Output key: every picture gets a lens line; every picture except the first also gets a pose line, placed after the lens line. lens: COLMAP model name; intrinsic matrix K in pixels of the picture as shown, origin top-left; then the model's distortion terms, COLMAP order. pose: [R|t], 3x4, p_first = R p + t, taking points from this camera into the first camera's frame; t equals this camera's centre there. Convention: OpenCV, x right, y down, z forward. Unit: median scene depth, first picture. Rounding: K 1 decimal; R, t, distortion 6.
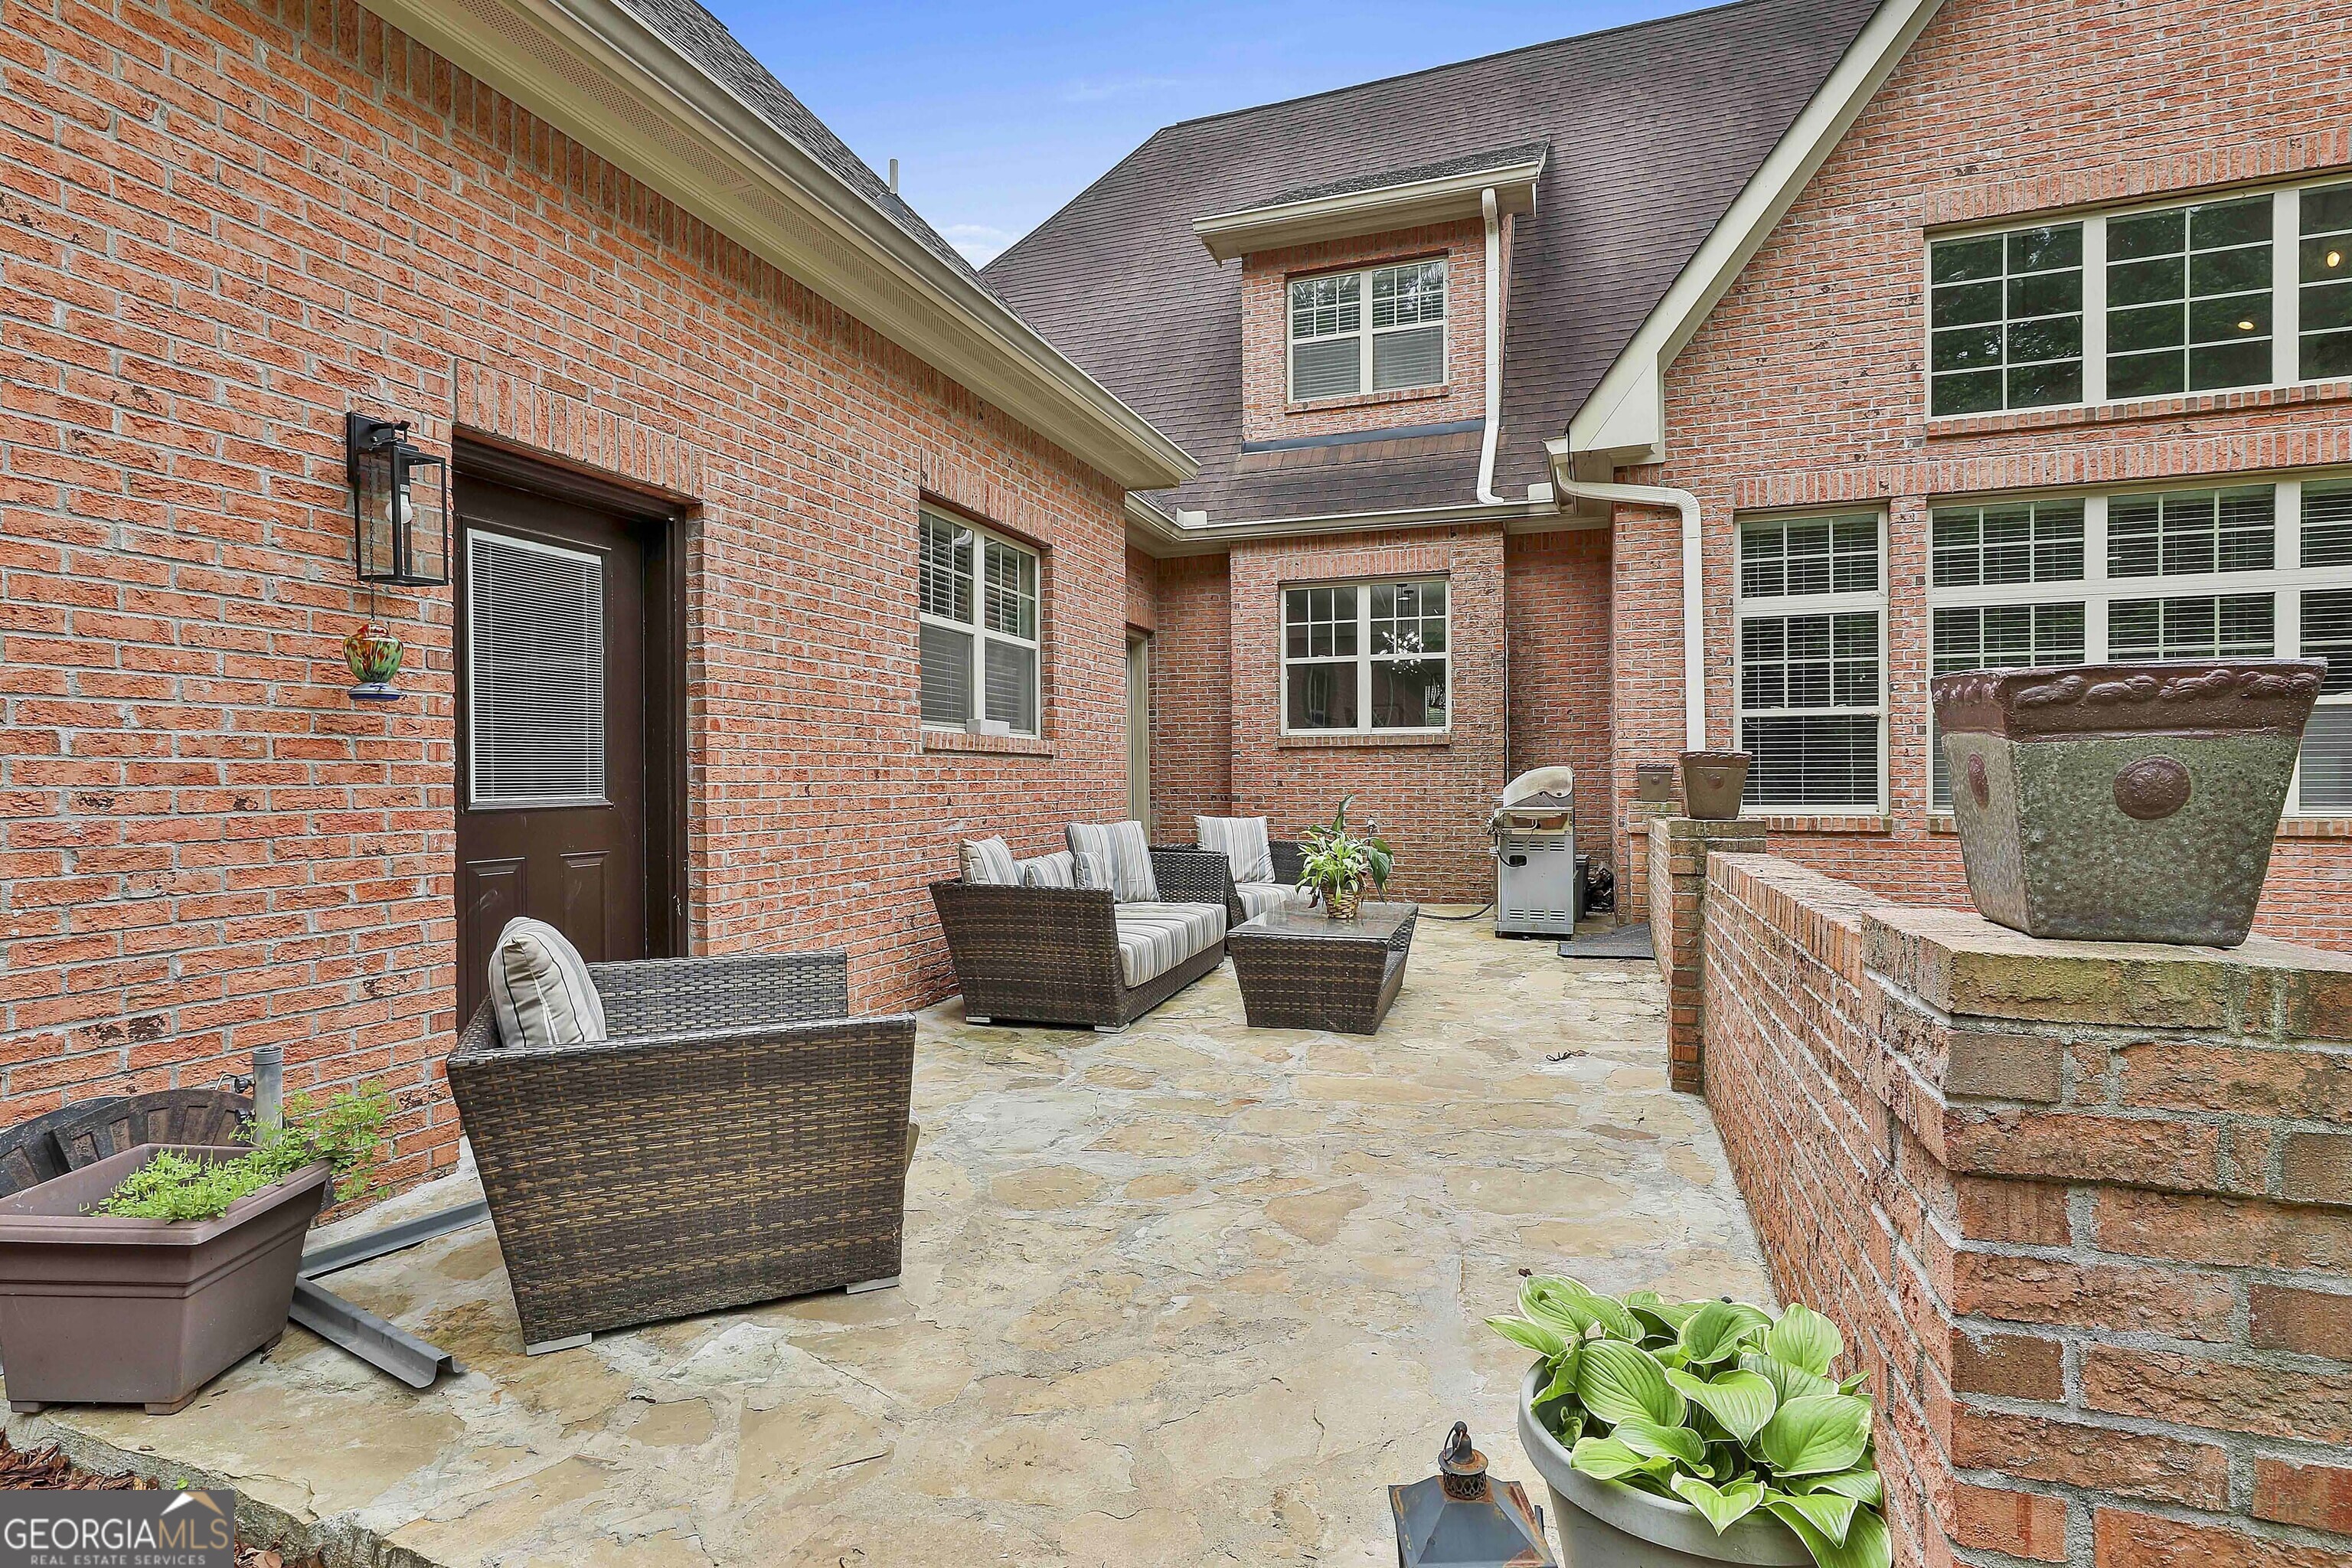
lens RADIAL K [[1123.2, 0, 1175.4], [0, 1123.2, 786.2], [0, 0, 1]] dist [0.003925, 0.000850]
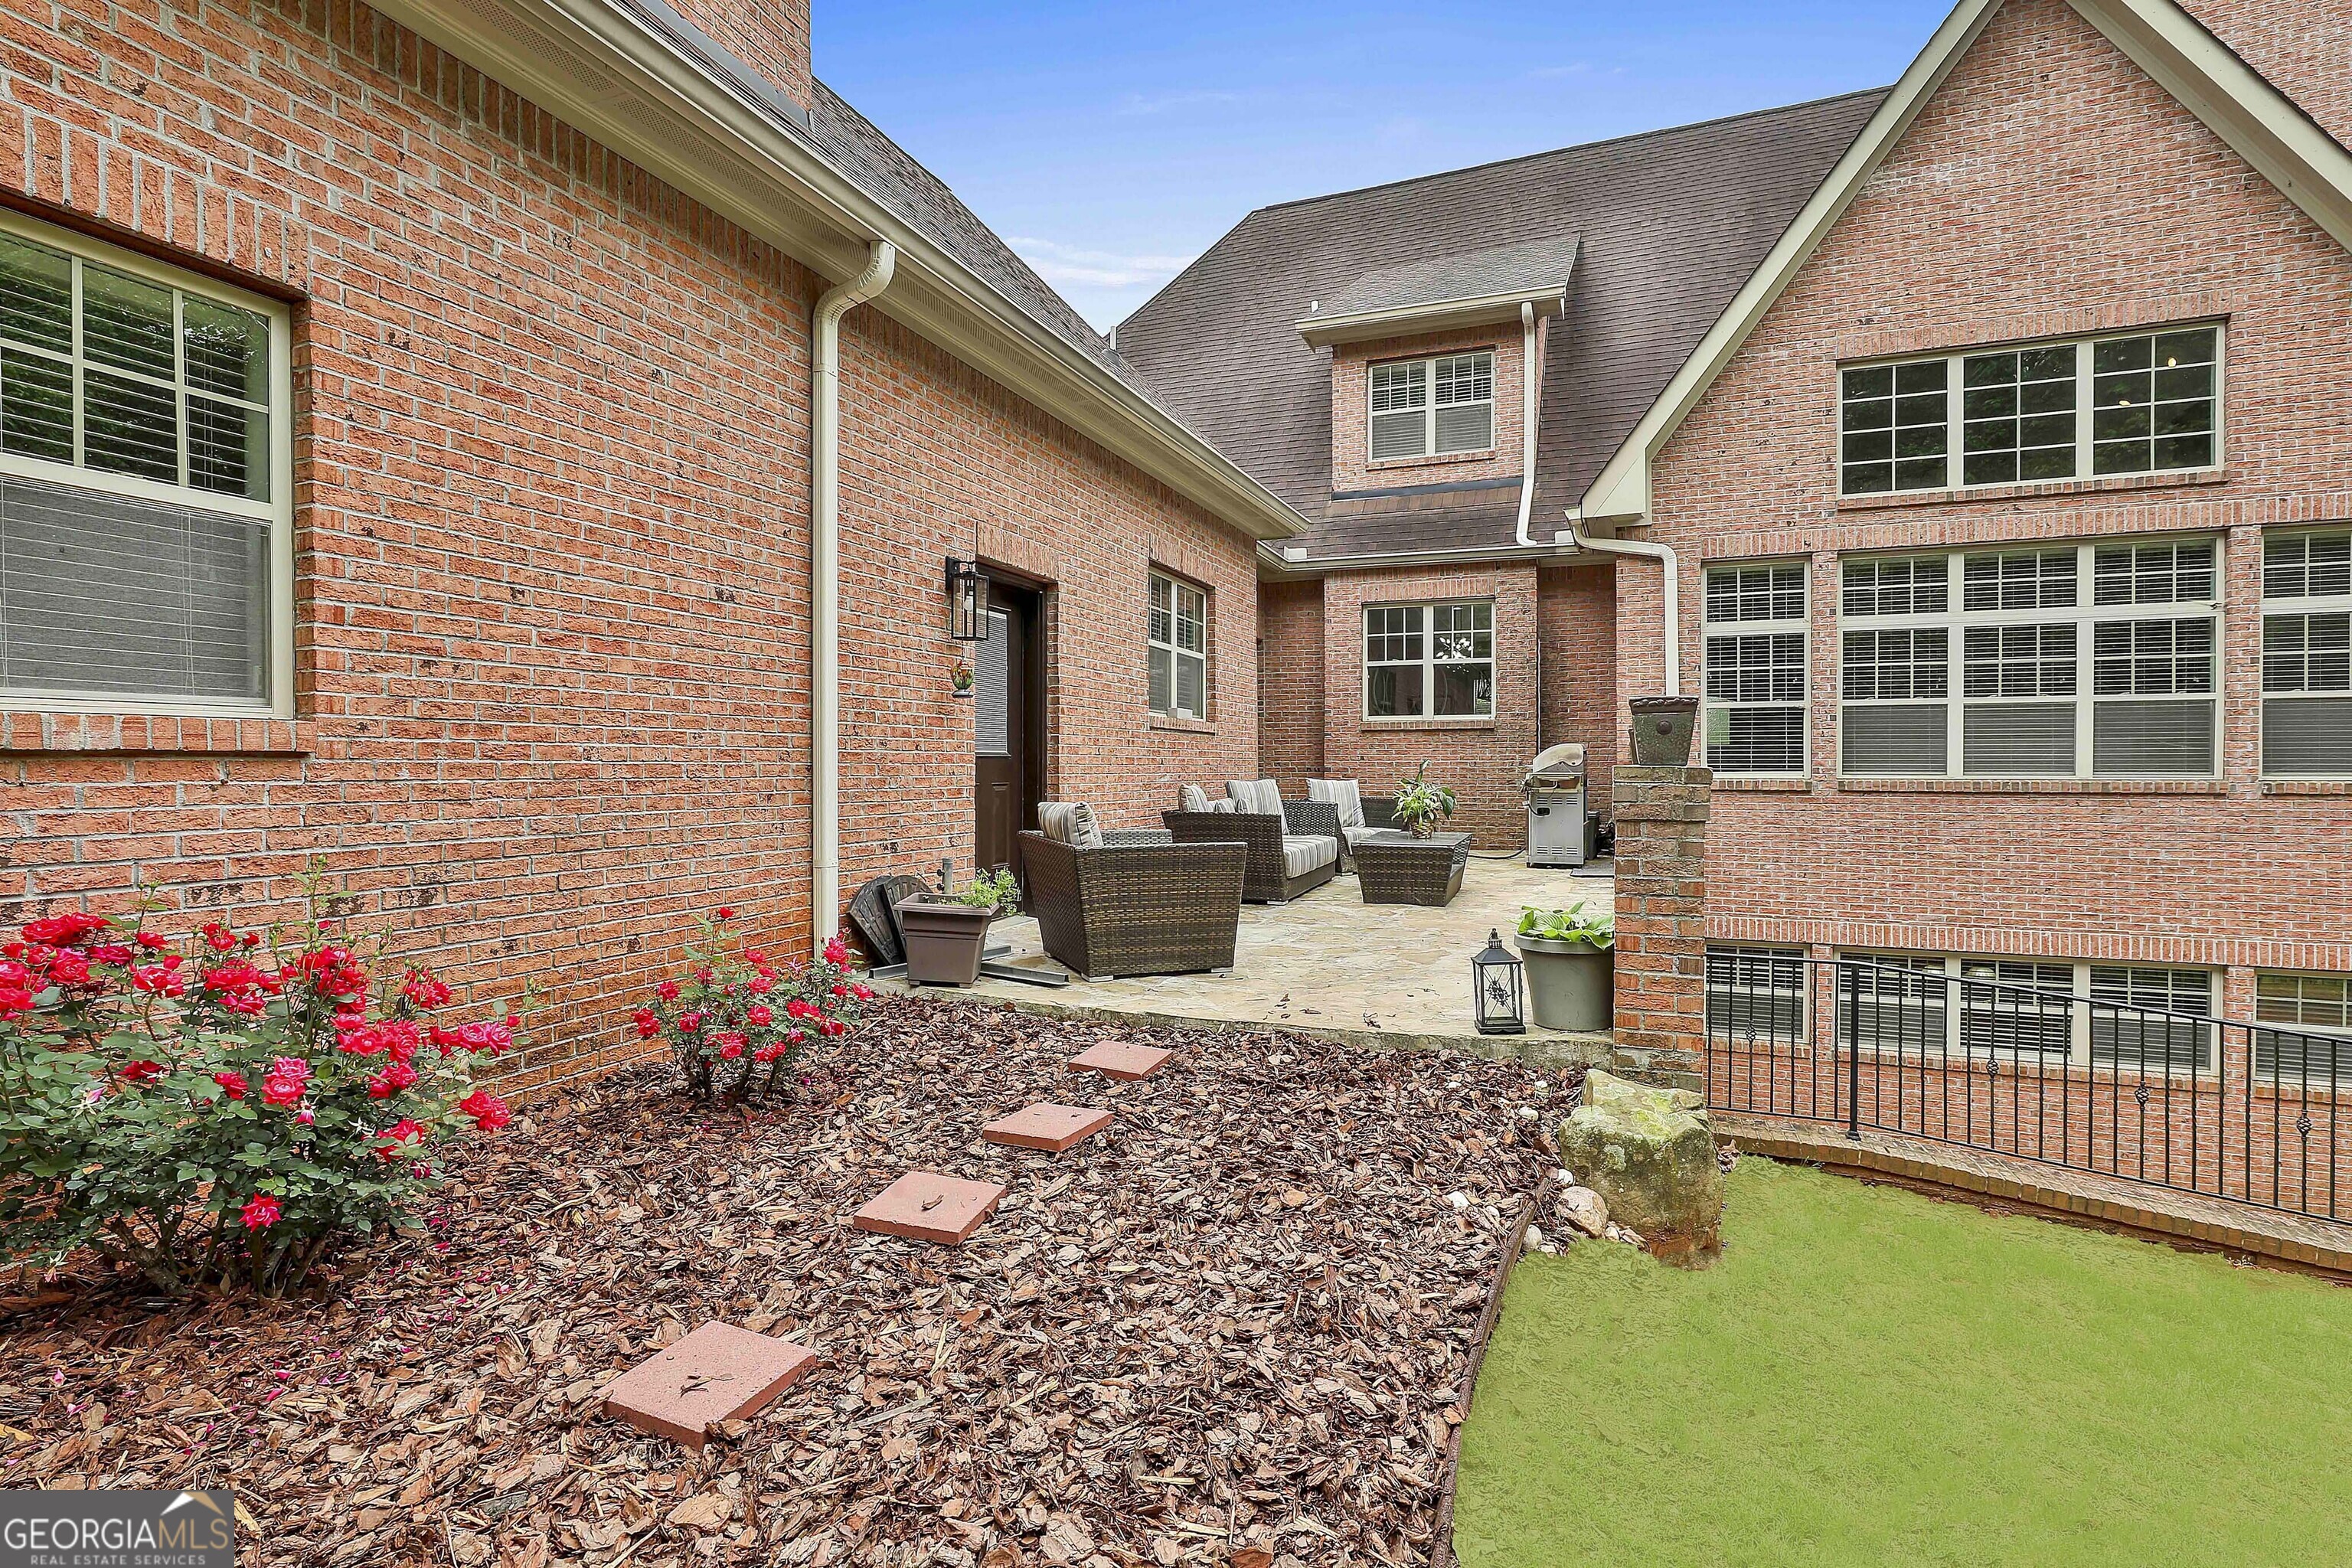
lens RADIAL K [[1123.2, 0, 1179.0], [0, 1123.2, 774.3], [0, 0, 1]] dist [0.003925, 0.000850]
pose [[0.999375, 0.005787, -0.034860, -0.104256], [-0.005797, 0.999983, -0.000194, 0.025515], [0.034858, 0.000396, 0.999392, -0.434940]]
